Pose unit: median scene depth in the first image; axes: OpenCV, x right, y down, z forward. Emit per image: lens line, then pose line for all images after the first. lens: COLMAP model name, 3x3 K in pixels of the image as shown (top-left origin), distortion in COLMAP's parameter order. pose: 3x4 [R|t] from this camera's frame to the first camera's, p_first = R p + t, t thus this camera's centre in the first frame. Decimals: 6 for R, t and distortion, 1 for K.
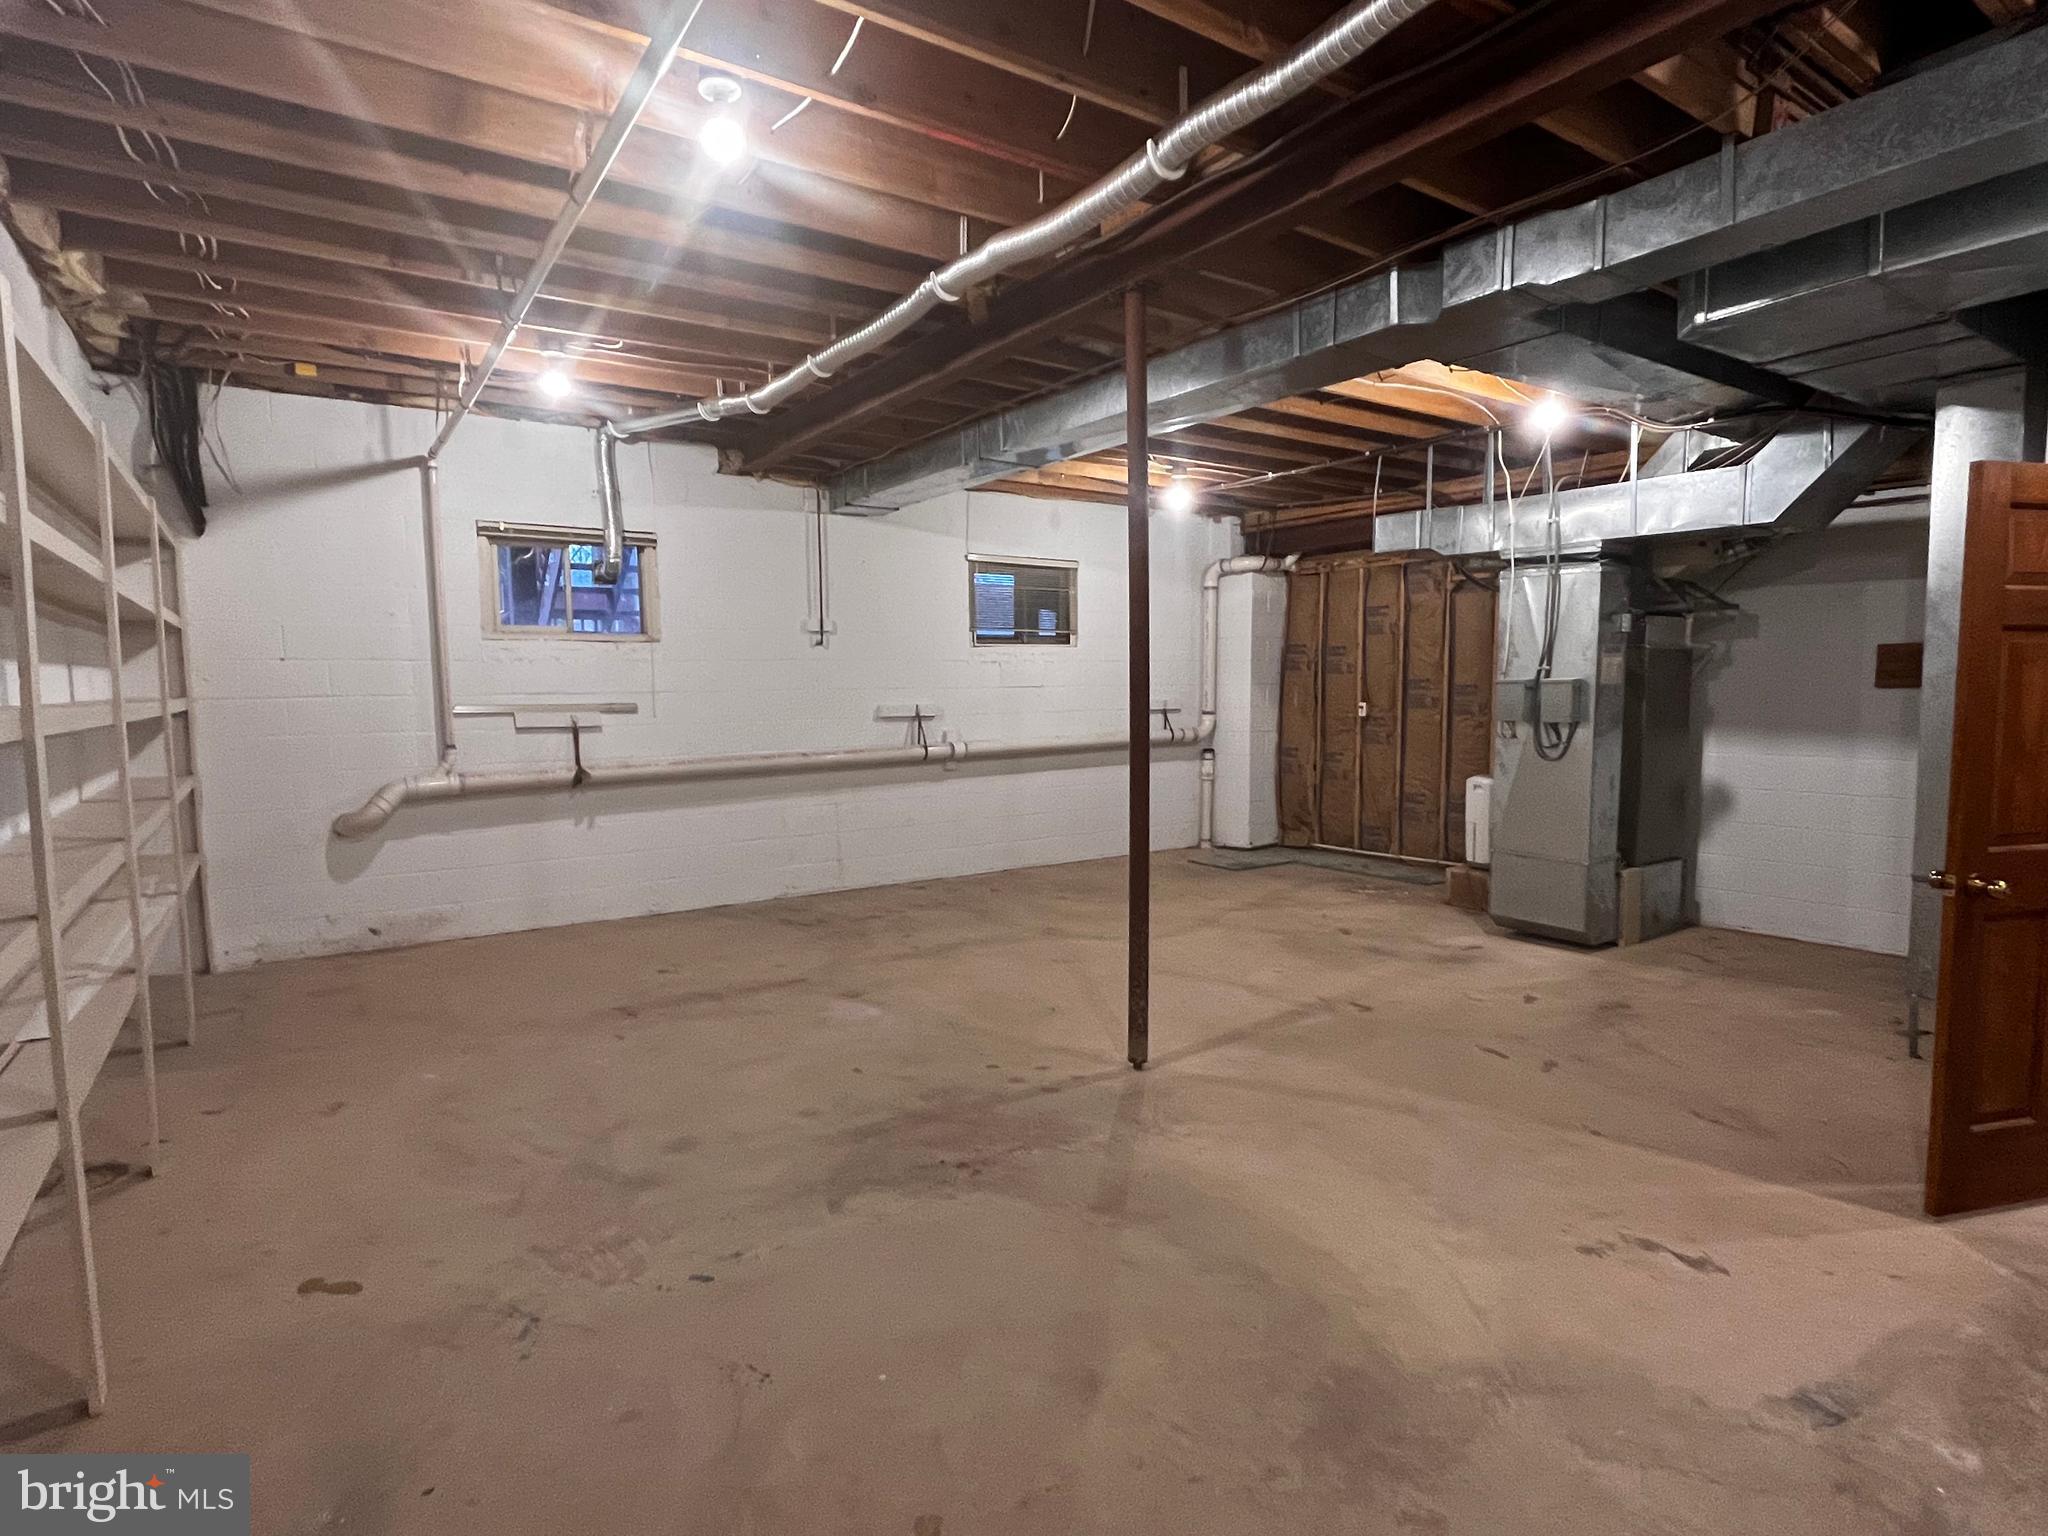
lens RADIAL K [[1079.1, 0, 1019.2], [0, 1079.1, 771.4], [0, 0, 1]] dist [0.001320, -0.002794]
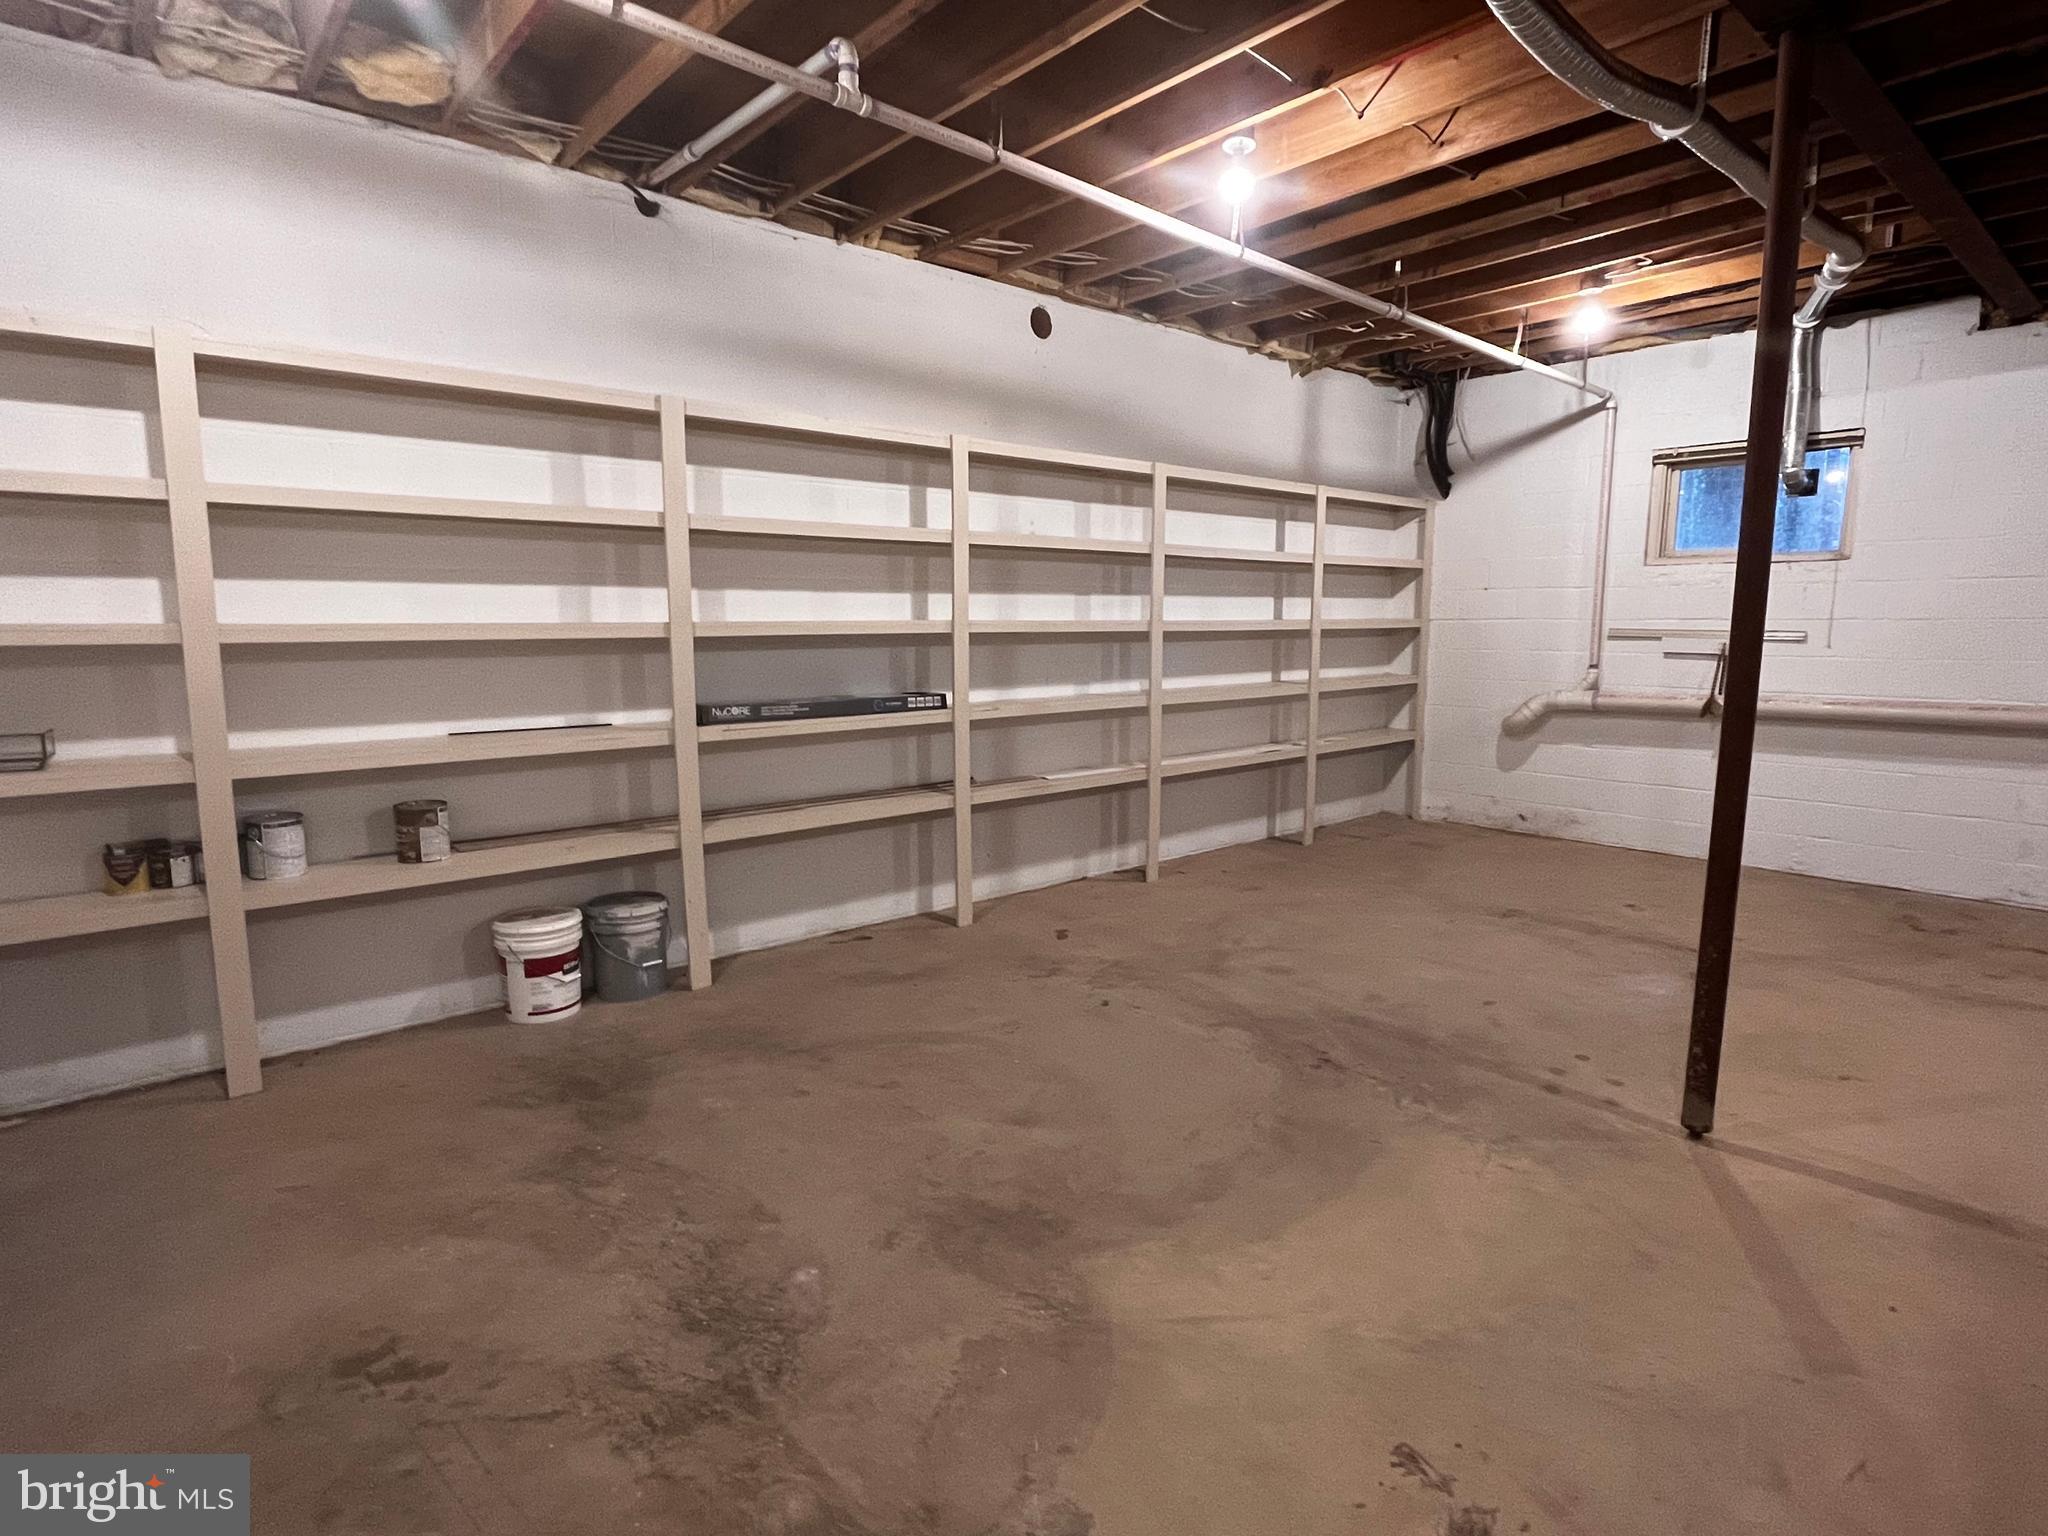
lens RADIAL K [[1079.1, 0, 1019.2], [0, 1079.1, 771.4], [0, 0, 1]] dist [0.001320, -0.002794]
pose [[0.114308, 0.148979, -0.982211, 0.796807], [-0.081028, 0.986796, 0.140244, -0.039089], [0.990135, 0.063556, 0.124871, 0.469659]]
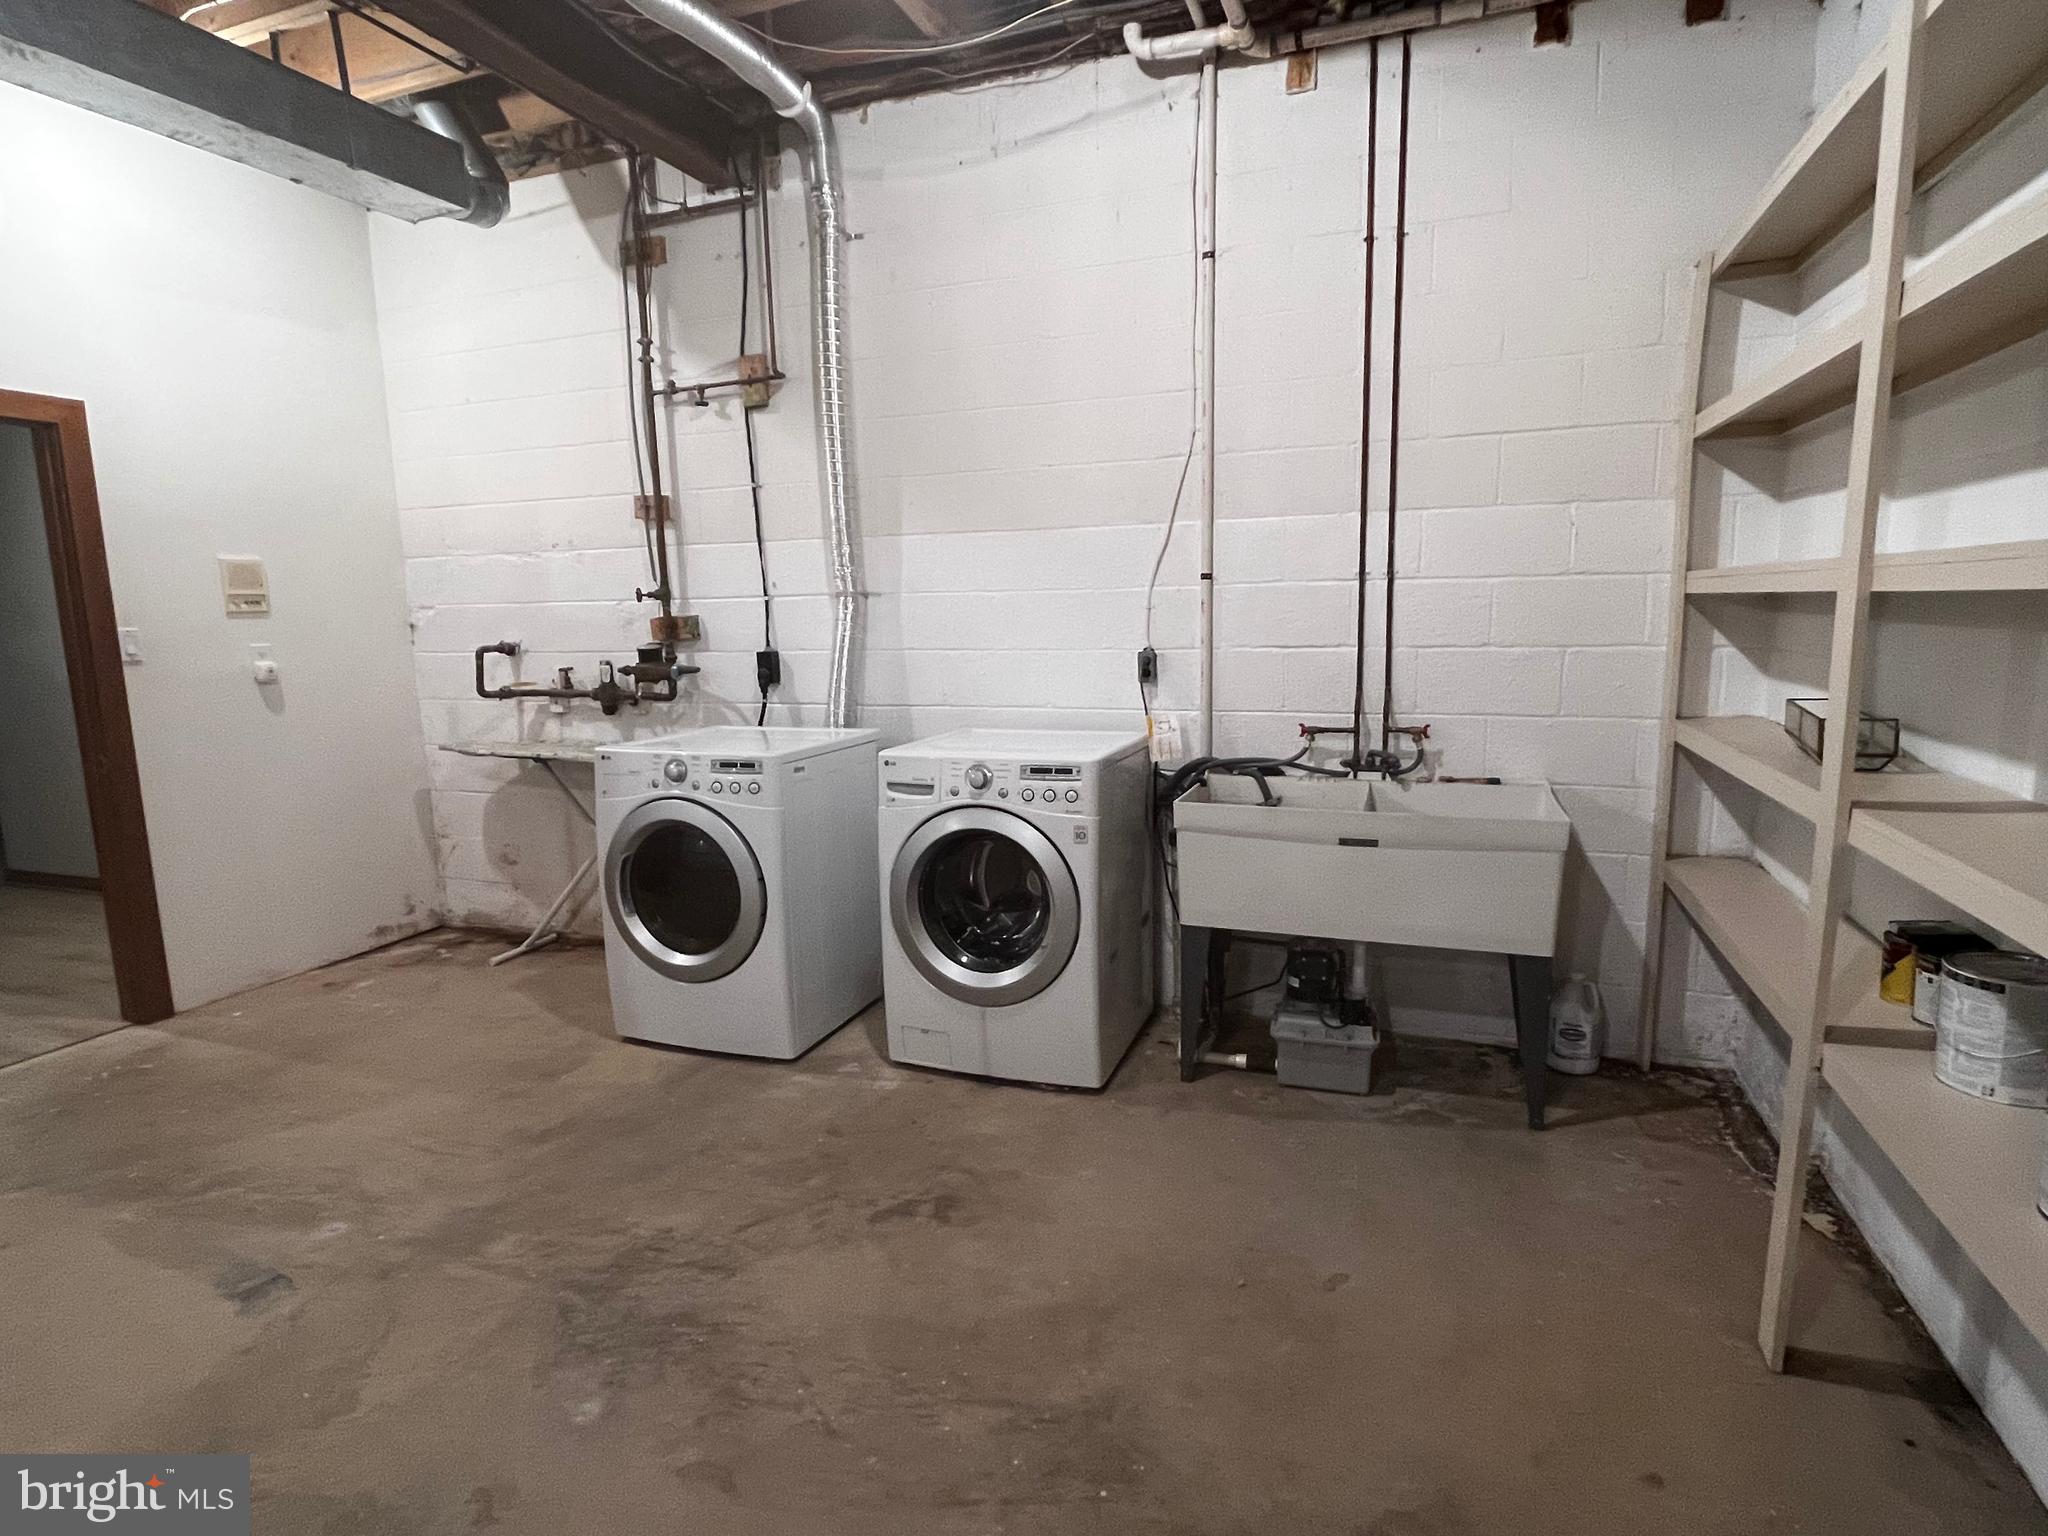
lens RADIAL K [[1079.1, 0, 1019.2], [0, 1079.1, 771.4], [0, 0, 1]] dist [0.001320, -0.002794]
pose [[-0.578366, -0.102732, 0.809283, -0.270307], [0.094256, 0.976980, 0.191381, -0.016207], [-0.810314, 0.186968, -0.555369, 0.503663]]
